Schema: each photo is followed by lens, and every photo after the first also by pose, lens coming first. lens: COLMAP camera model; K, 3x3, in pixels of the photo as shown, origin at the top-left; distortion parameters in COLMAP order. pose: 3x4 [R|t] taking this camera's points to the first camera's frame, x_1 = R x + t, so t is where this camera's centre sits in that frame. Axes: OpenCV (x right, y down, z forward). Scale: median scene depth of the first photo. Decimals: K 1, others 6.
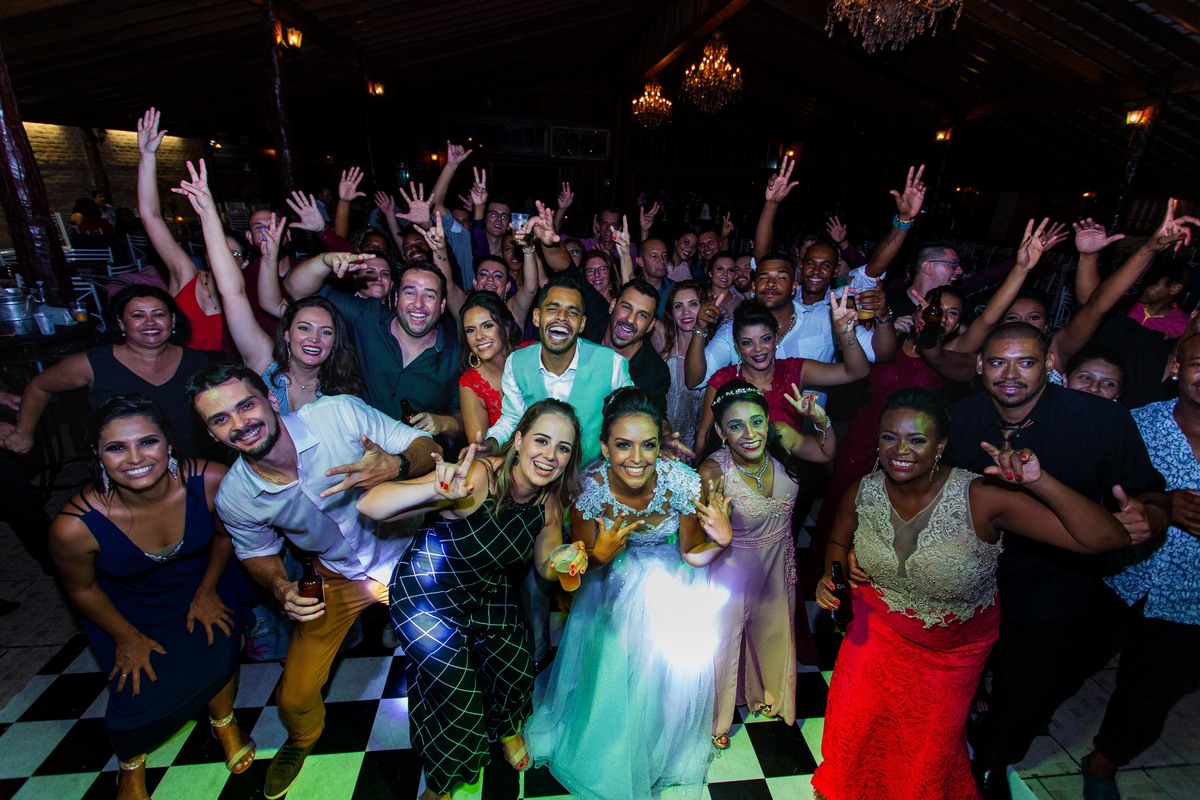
lens RADIAL K [[569.6, 0, 600.0], [0, 569.6, 400.0], [0, 0, 1]] dist [0.004170, 0.000809]
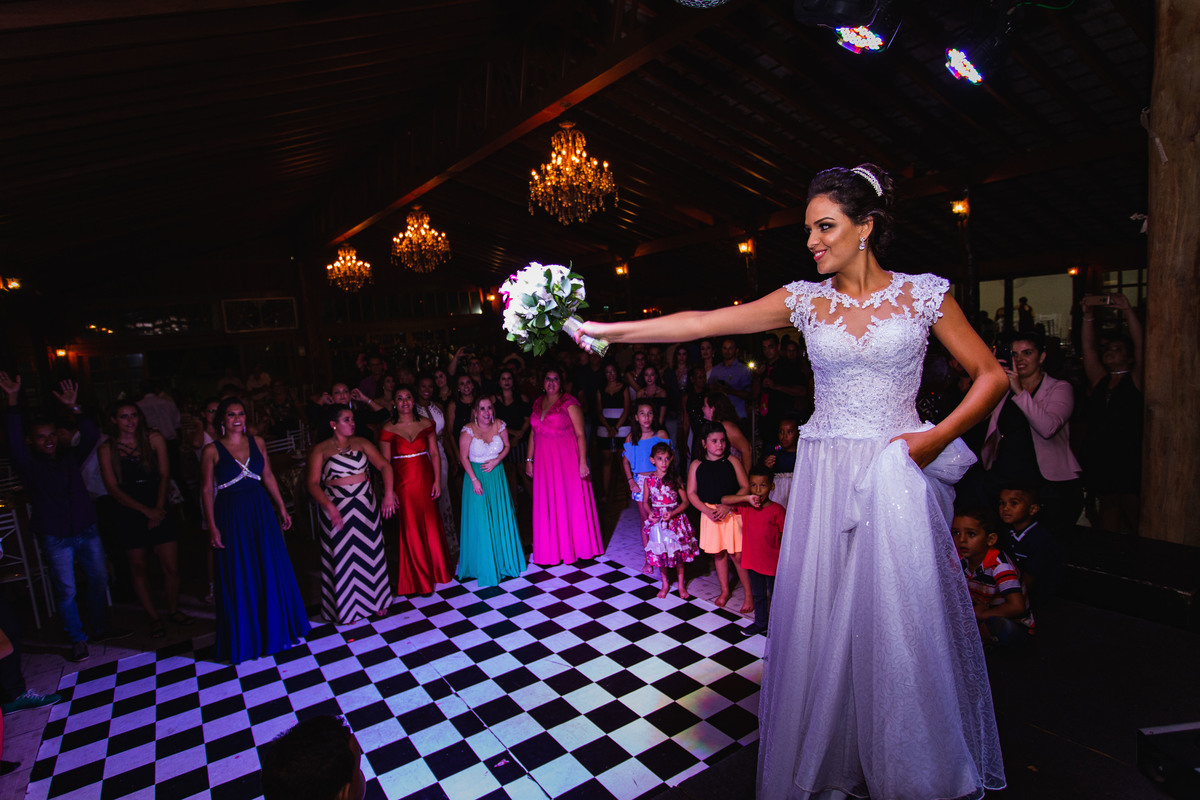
lens RADIAL K [[694.5, 0, 600.0], [0, 694.5, 400.0], [0, 0, 1]] dist [-0.017123, 0.001813]
pose [[0.880934, -0.173857, 0.440147, -0.124817], [0.283677, 0.938449, -0.197081, 0.059342], [-0.378791, 0.298475, 0.876031, -0.167699]]
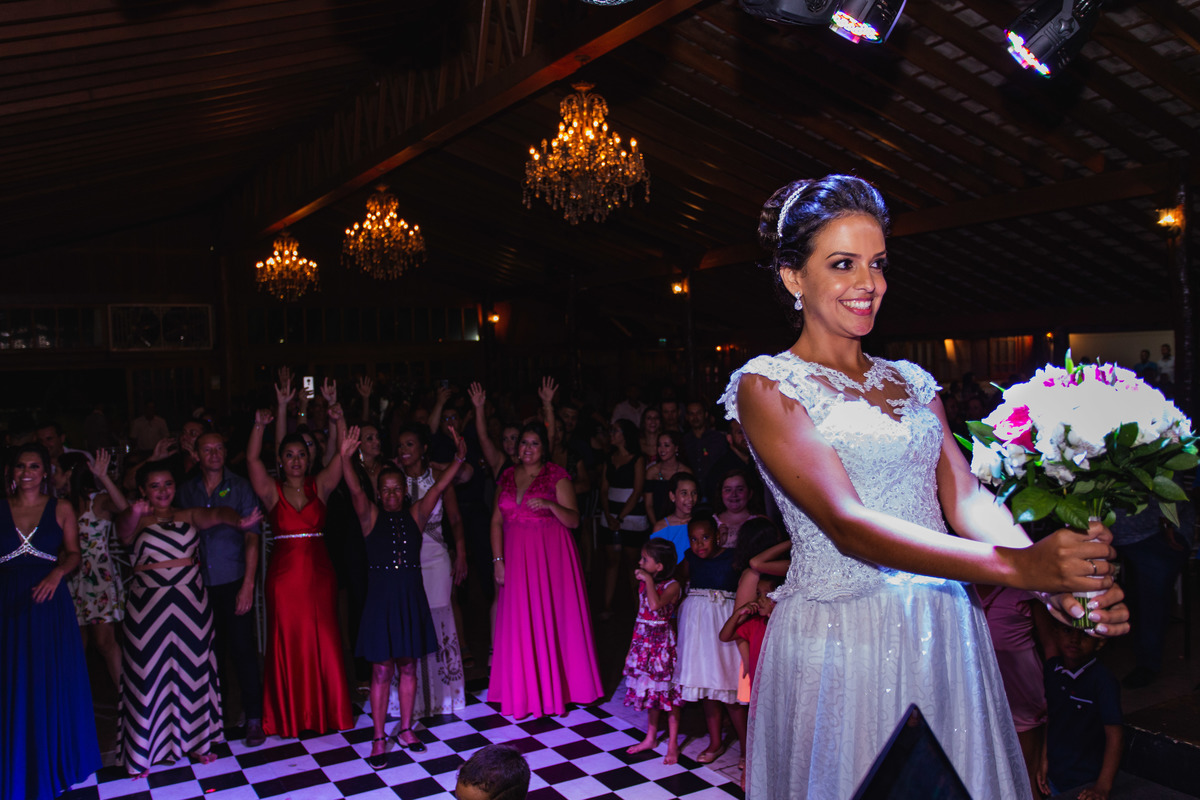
lens RADIAL K [[1061.2, 0, 600.0], [0, 1061.2, 400.0], [0, 0, 1]] dist [-0.002887, -0.003594]
pose [[0.916121, -0.096380, 0.389145, -0.101378], [0.218115, 0.934264, -0.282092, 0.084728], [-0.336376, 0.343309, 0.876921, -0.232441]]
